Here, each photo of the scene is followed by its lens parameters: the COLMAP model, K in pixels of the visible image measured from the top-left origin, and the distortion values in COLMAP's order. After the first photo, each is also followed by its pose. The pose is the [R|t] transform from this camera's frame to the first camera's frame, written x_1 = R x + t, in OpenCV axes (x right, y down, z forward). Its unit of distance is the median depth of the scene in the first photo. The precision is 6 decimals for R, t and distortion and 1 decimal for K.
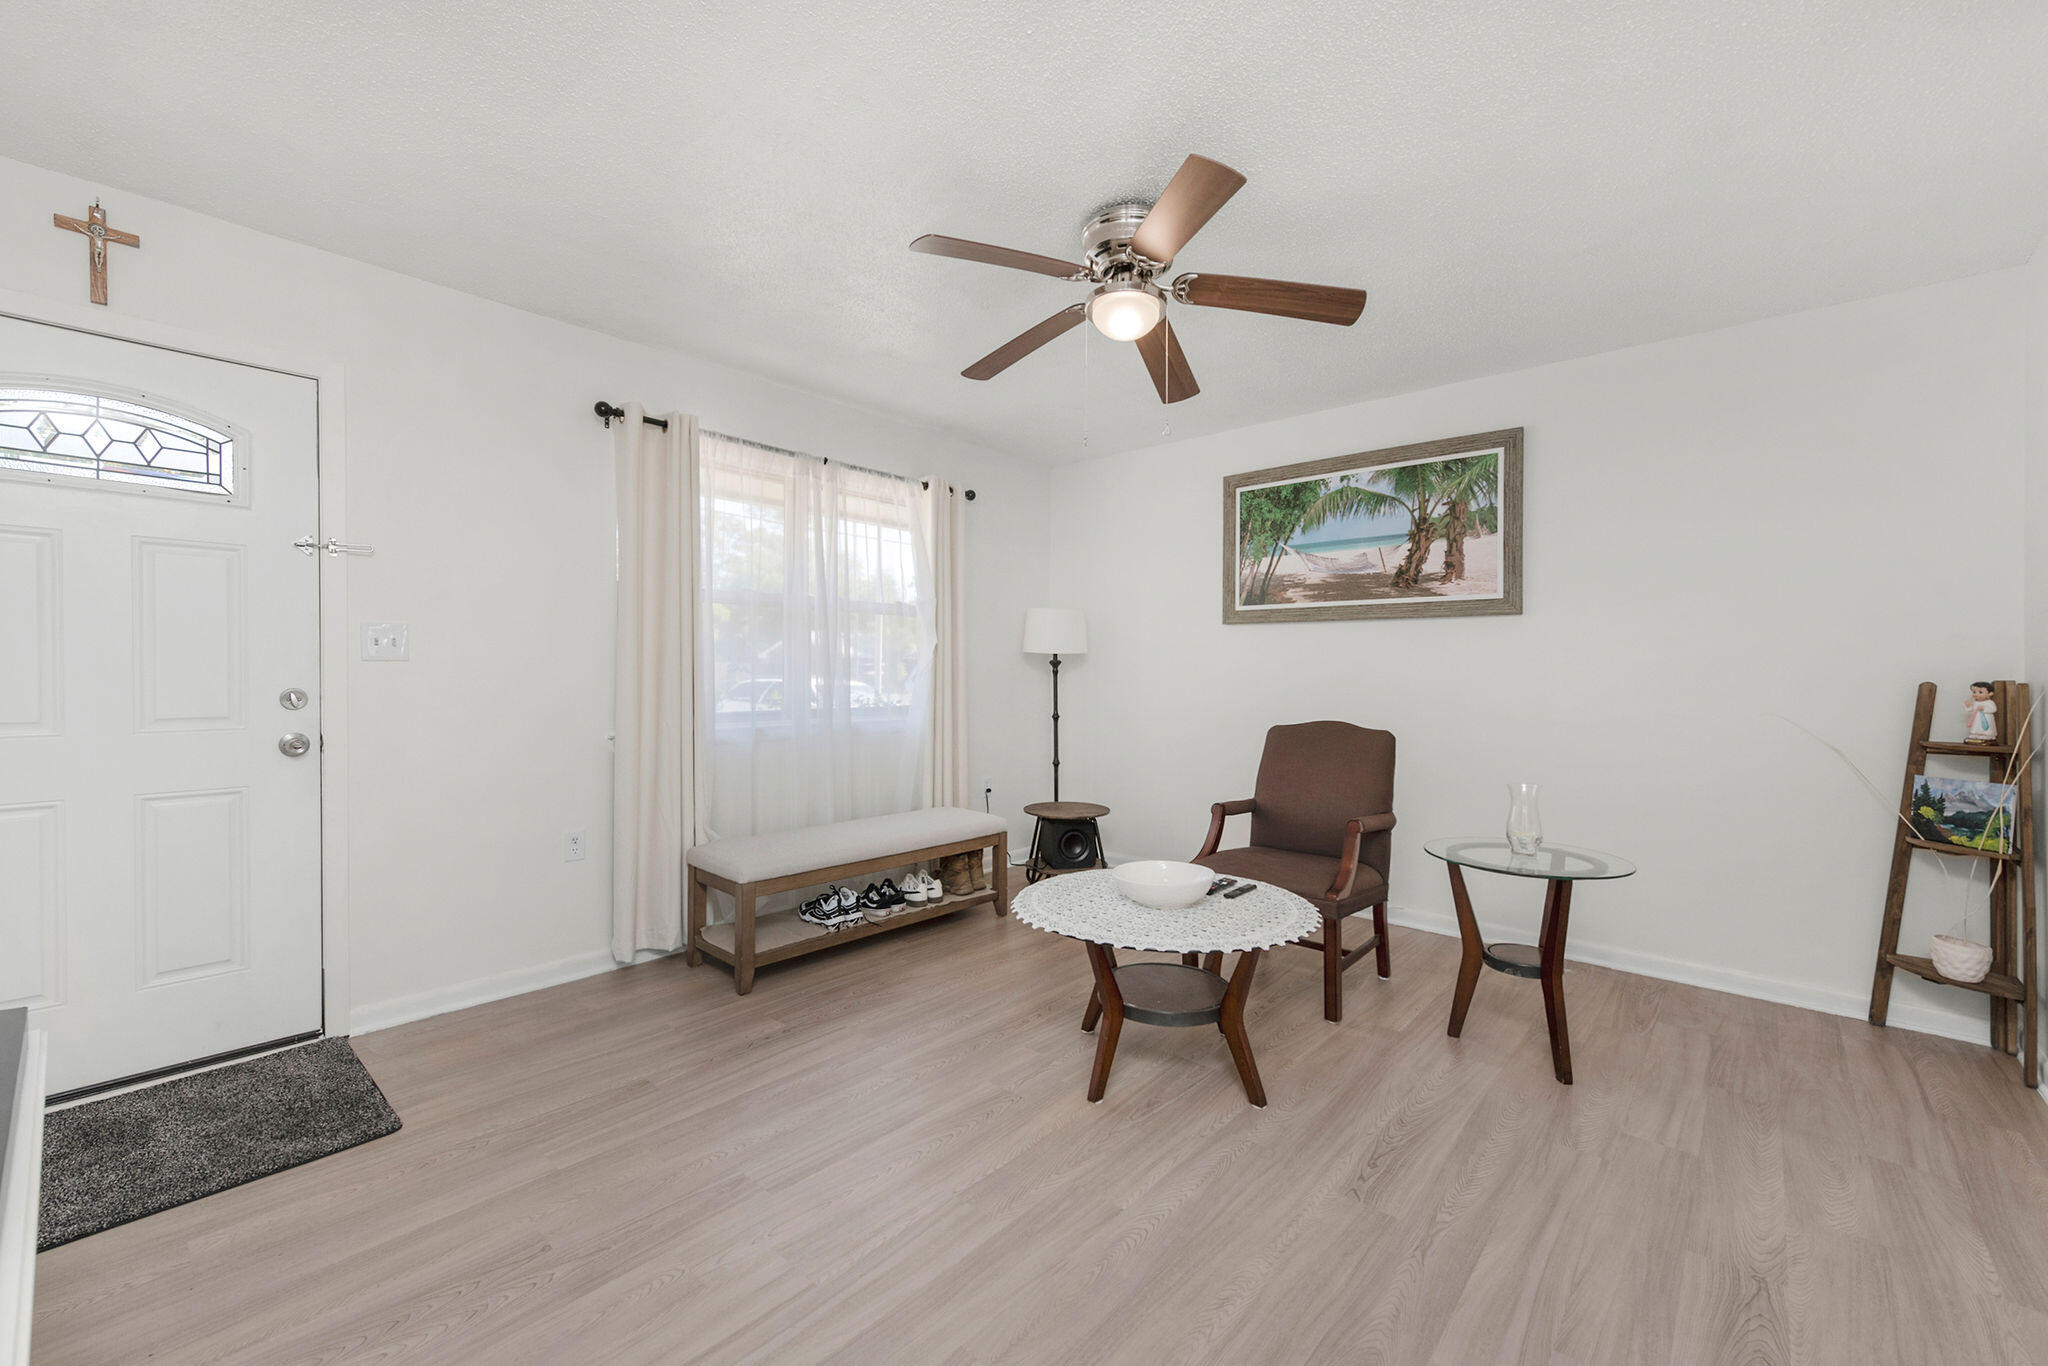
lens RADIAL K [[809.8, 0, 1034.9], [0, 809.8, 665.7], [0, 0, 1]] dist [0.006023, -0.001595]
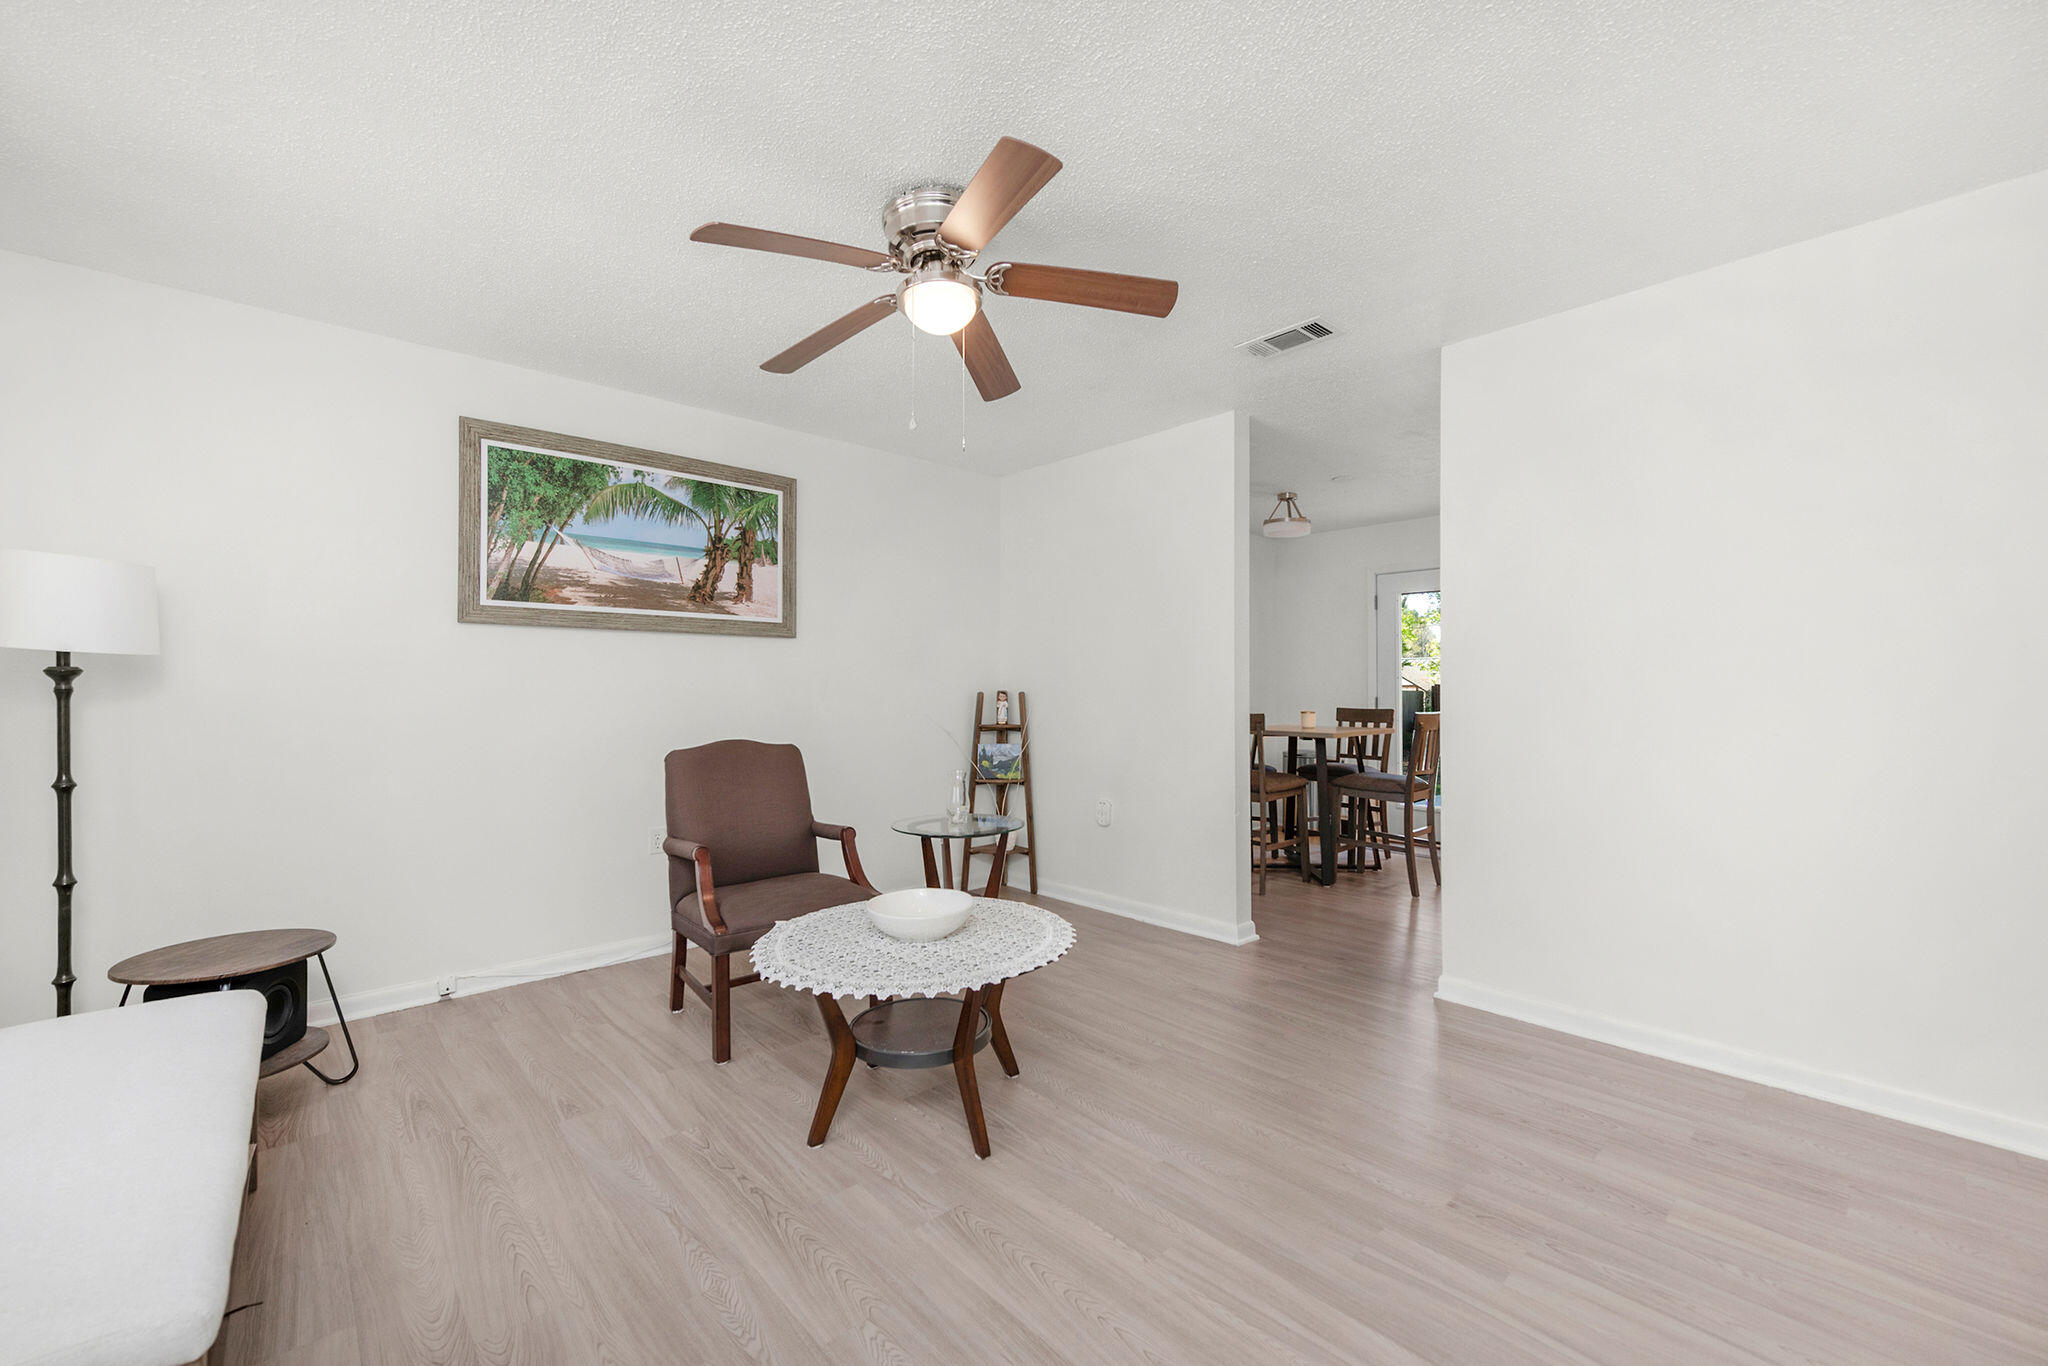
lens RADIAL K [[809.8, 0, 1028.6], [0, 809.8, 672.7], [0, 0, 1]] dist [0.006023, -0.001595]
pose [[0.124356, 0.011462, 0.992171, -0.485904], [-0.008683, 0.999908, -0.010463, -0.003559], [-0.992200, -0.007314, 0.124444, 0.482044]]
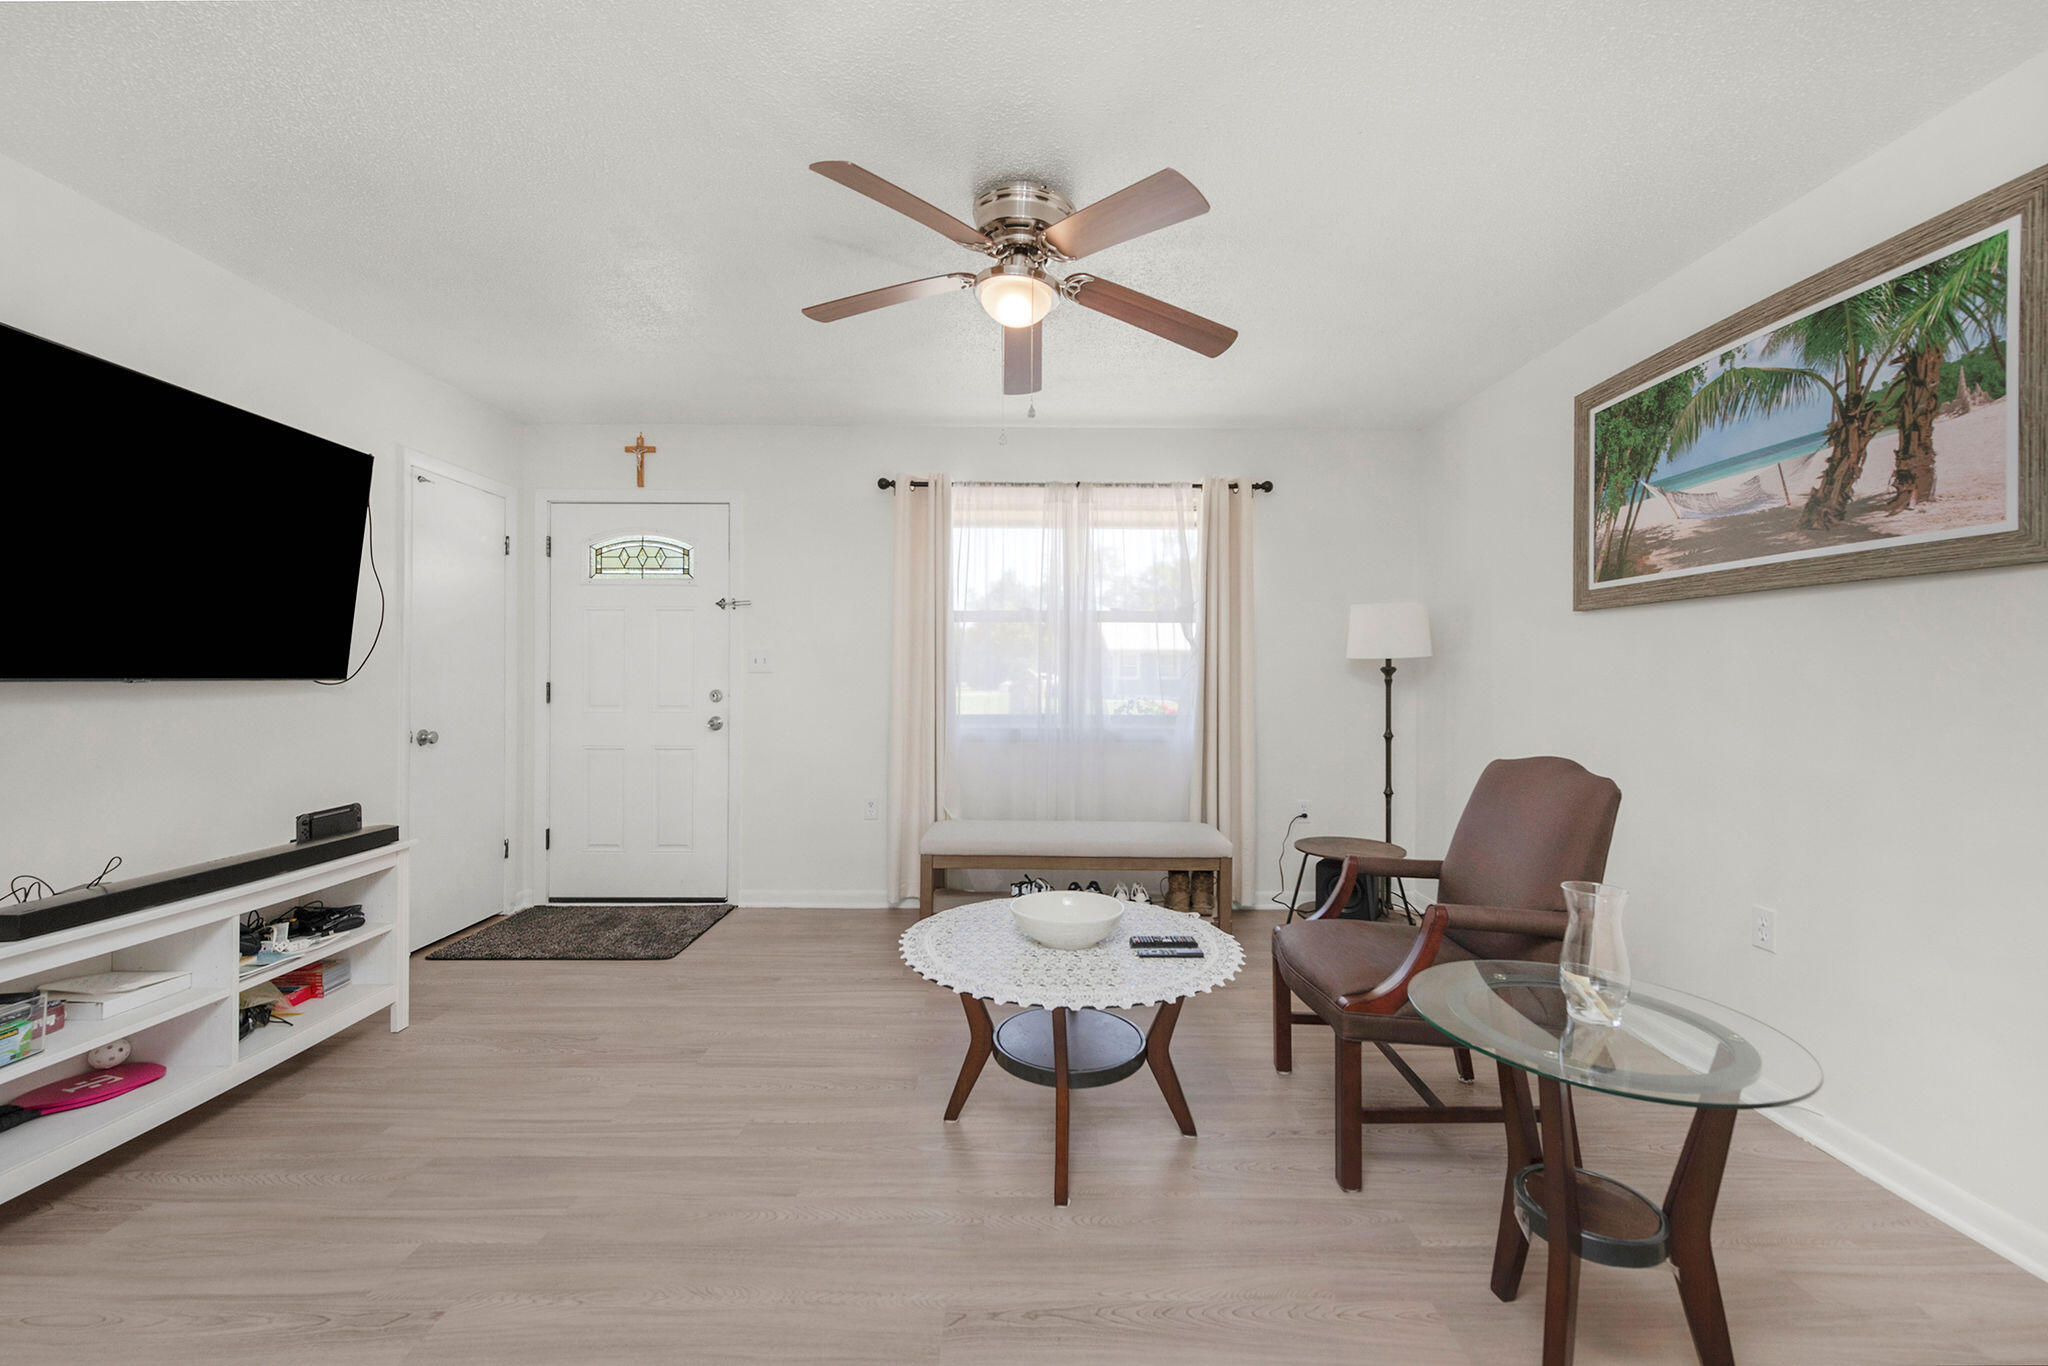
lens RADIAL K [[809.8, 0, 1049.3], [0, 809.8, 661.9], [0, 0, 1]] dist [0.006023, -0.001595]
pose [[0.676831, -0.013400, -0.736017, 0.511514], [0.006986, 0.999906, -0.011780, -0.003535], [0.736105, 0.002831, 0.676861, 0.242156]]
